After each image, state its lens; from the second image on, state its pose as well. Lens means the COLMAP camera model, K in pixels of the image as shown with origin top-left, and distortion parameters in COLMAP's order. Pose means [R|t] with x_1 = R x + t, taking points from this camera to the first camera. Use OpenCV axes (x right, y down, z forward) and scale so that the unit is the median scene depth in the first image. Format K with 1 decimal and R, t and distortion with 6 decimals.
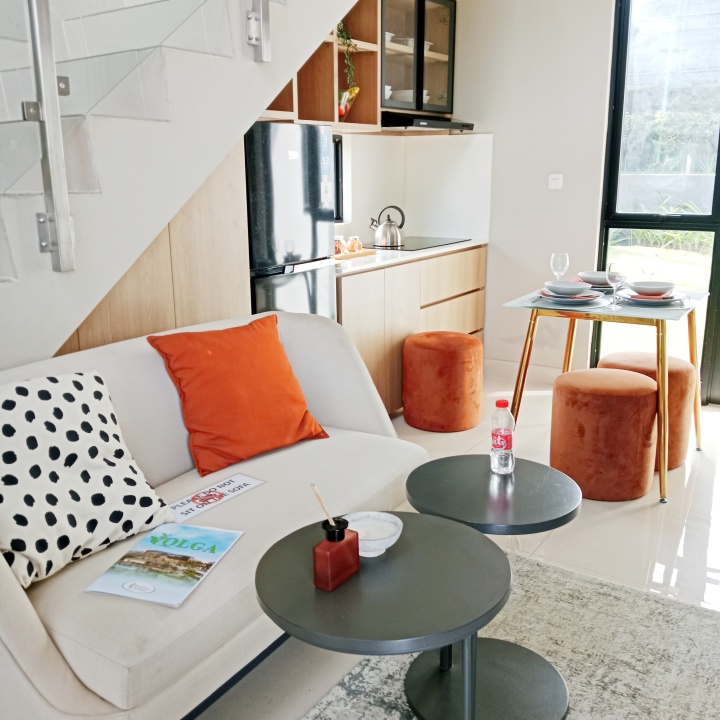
lens RADIAL K [[756.1, 0, 360.0], [0, 756.1, 360.0], [0, 0, 1]] dist [0.116868, -0.245651]
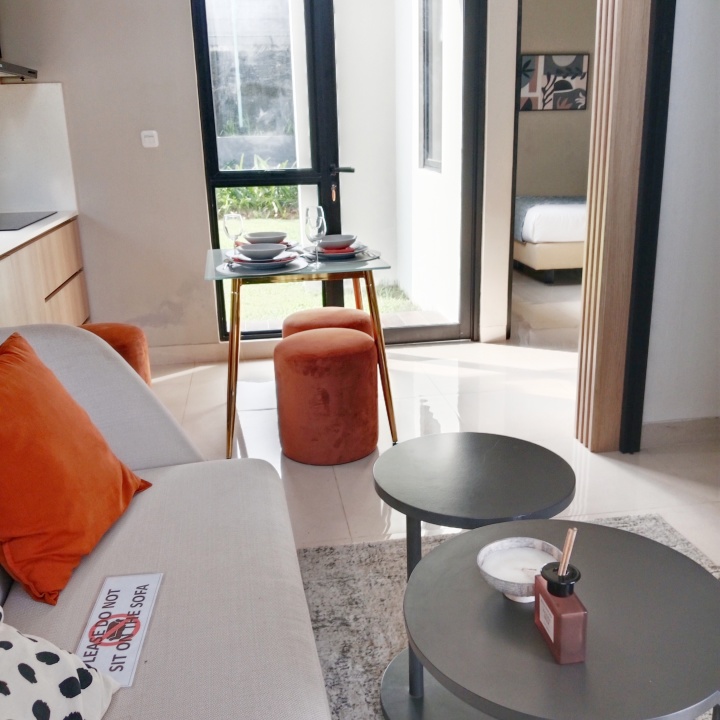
lens RADIAL K [[756.1, 0, 360.0], [0, 756.1, 360.0], [0, 0, 1]] dist [0.116868, -0.245651]
pose [[0.738668, -0.209385, 0.640725, -0.273408], [0.184843, 0.977015, 0.106184, -0.045059], [-0.648231, 0.039999, 0.760393, 0.250154]]
